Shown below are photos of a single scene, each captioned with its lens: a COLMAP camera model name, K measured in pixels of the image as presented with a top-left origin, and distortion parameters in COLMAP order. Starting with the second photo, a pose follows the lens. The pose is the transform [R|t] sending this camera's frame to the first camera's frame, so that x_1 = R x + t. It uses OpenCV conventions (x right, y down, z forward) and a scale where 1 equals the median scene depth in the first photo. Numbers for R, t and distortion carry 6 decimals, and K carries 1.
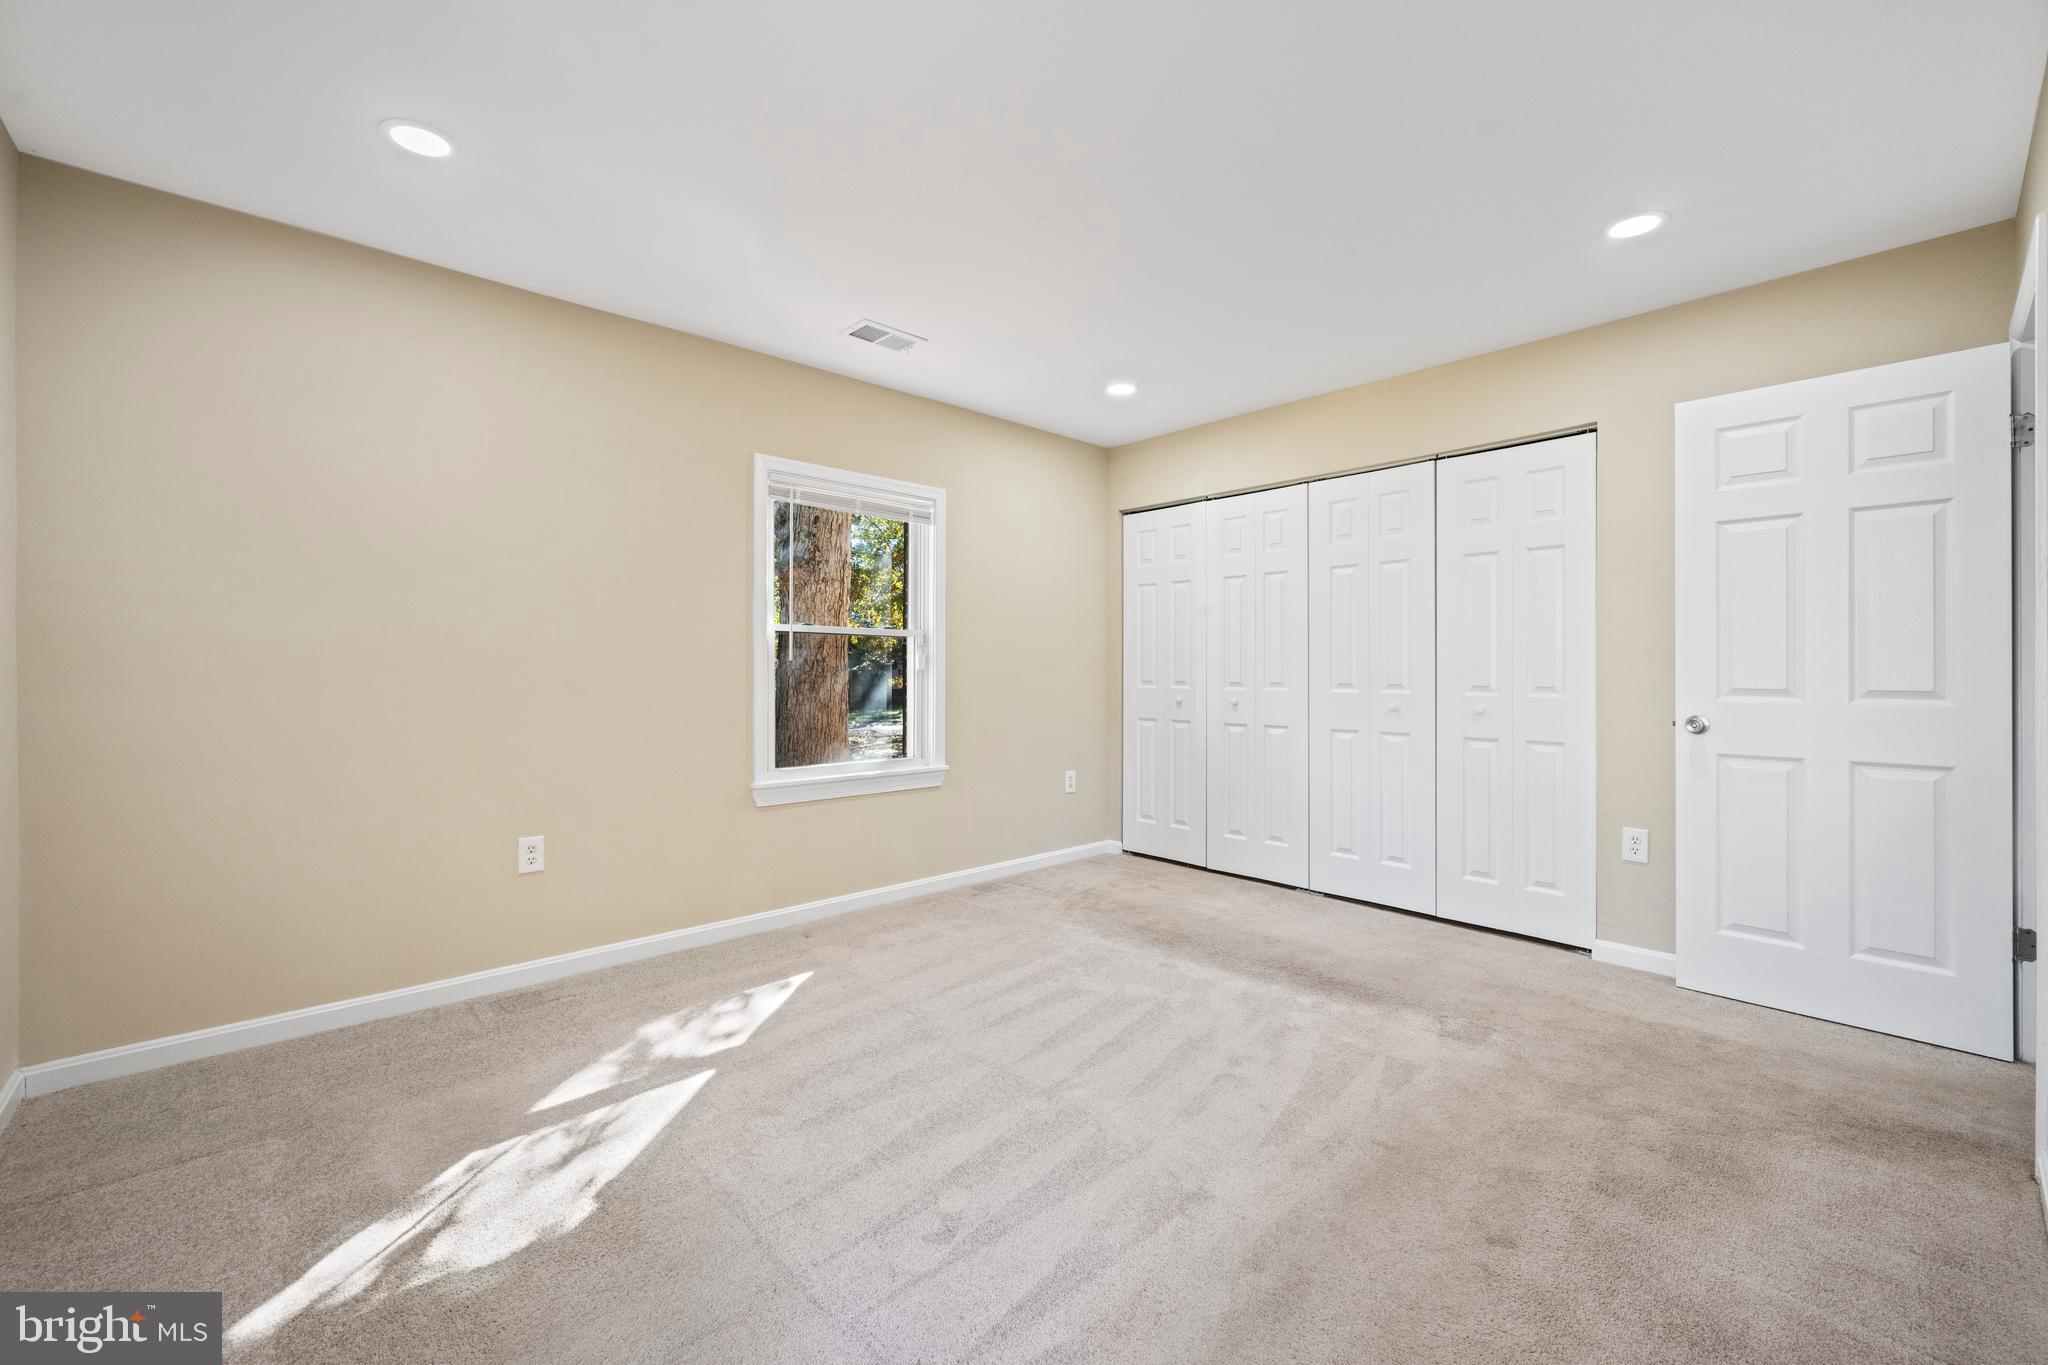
lens RADIAL K [[828.5, 0, 1017.0], [0, 828.5, 674.4], [0, 0, 1]] dist [0.000977, 0.000051]
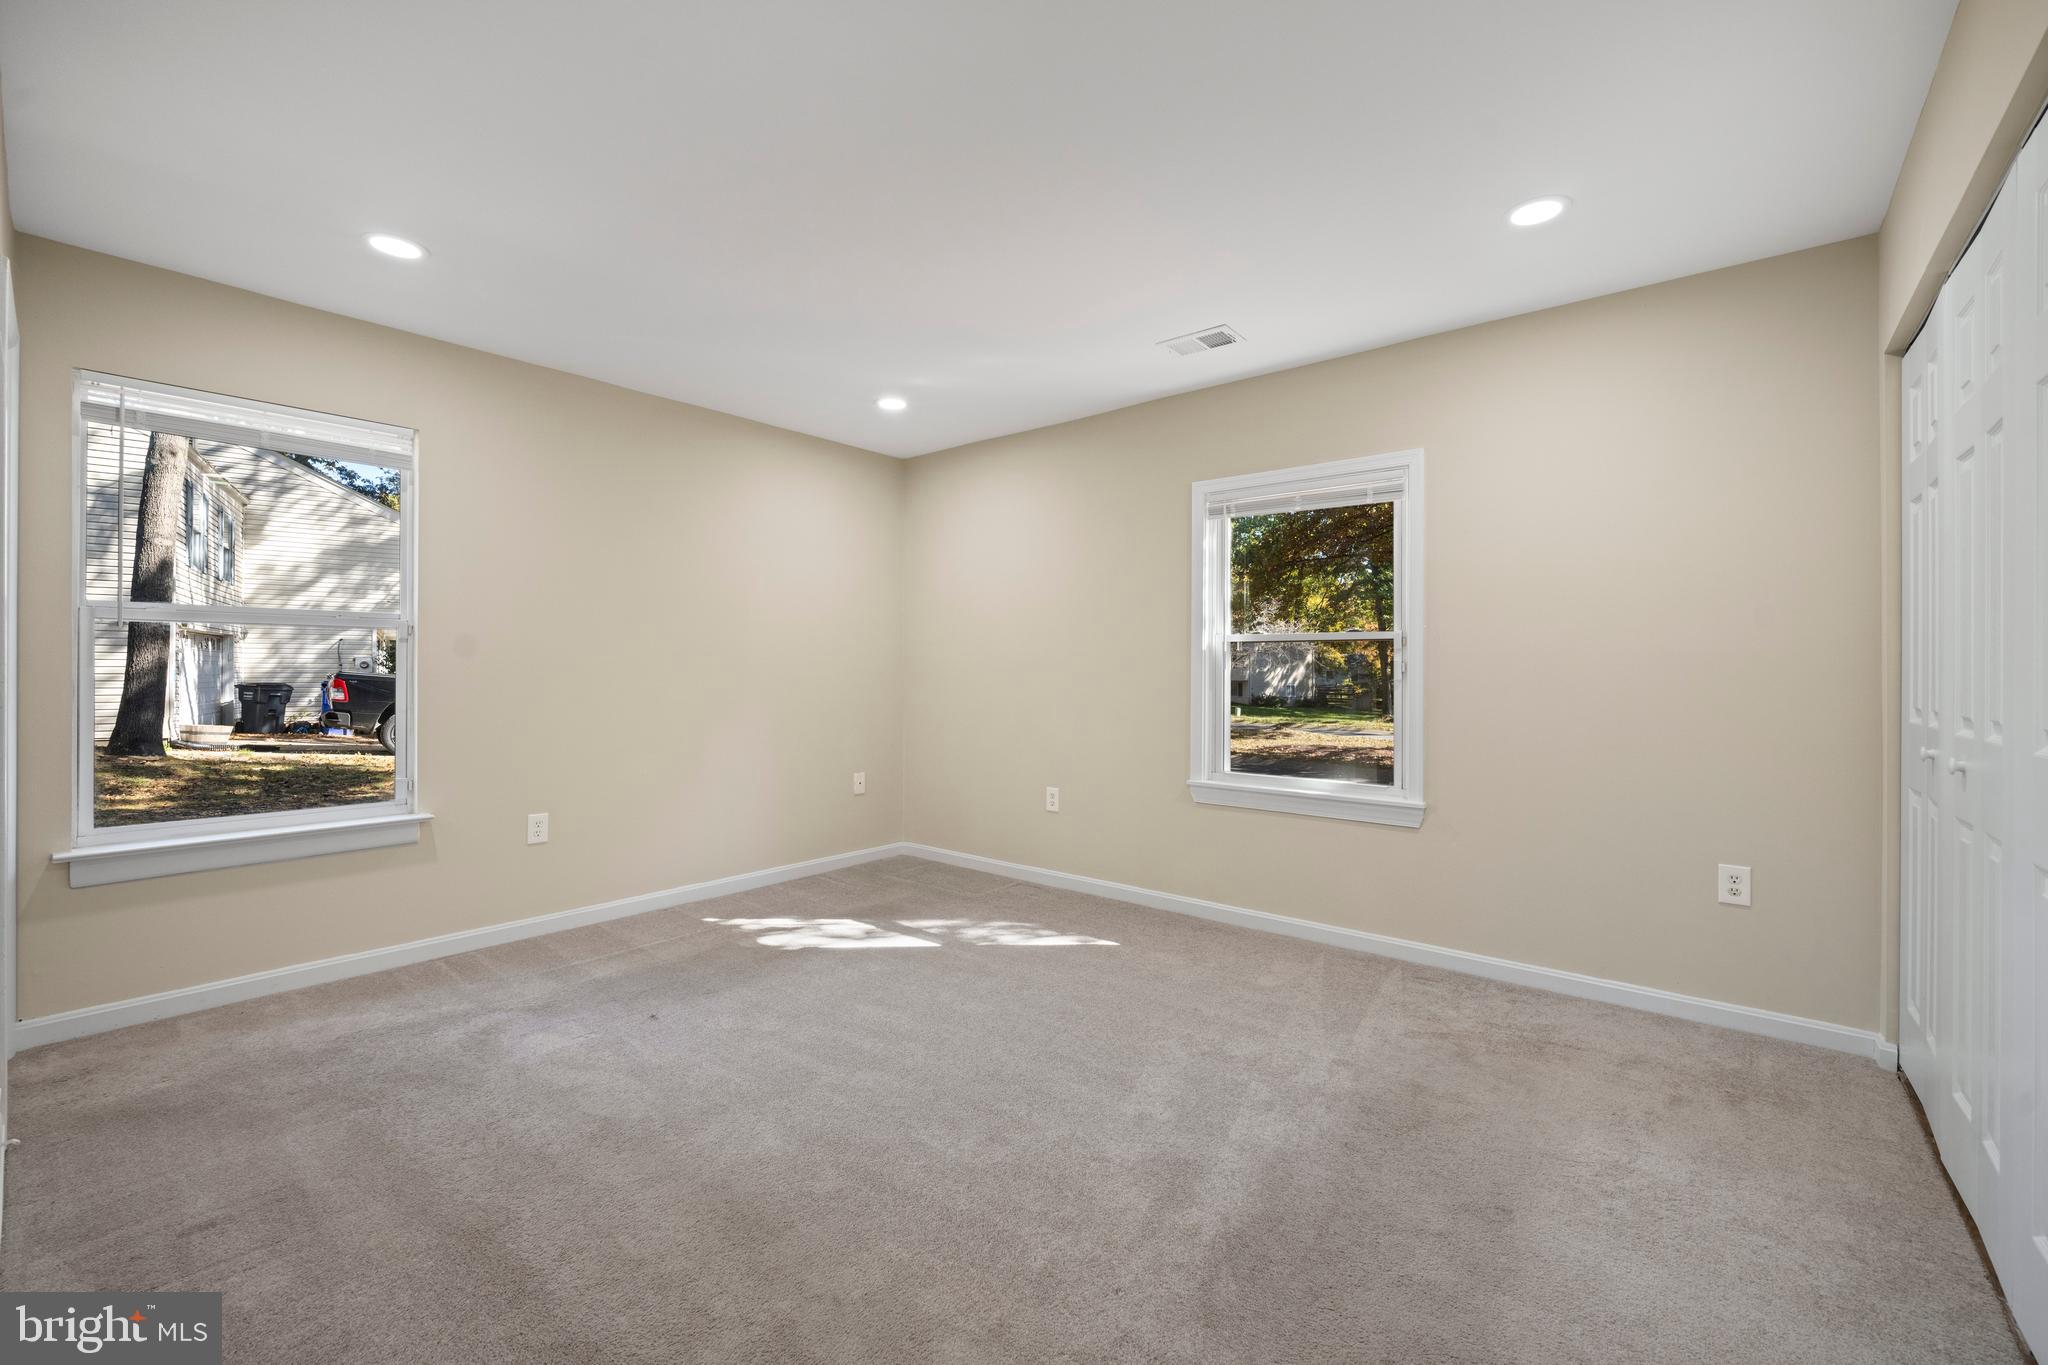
lens RADIAL K [[831.5, 0, 1030.1], [0, 831.5, 676.7], [0, 0, 1]] dist [-0.002083, -0.000092]
pose [[0.141309, 0.009172, -0.989923, 0.770102], [-0.007832, 0.999936, 0.008147, -0.014754], [0.989935, 0.006602, 0.141372, 0.638014]]
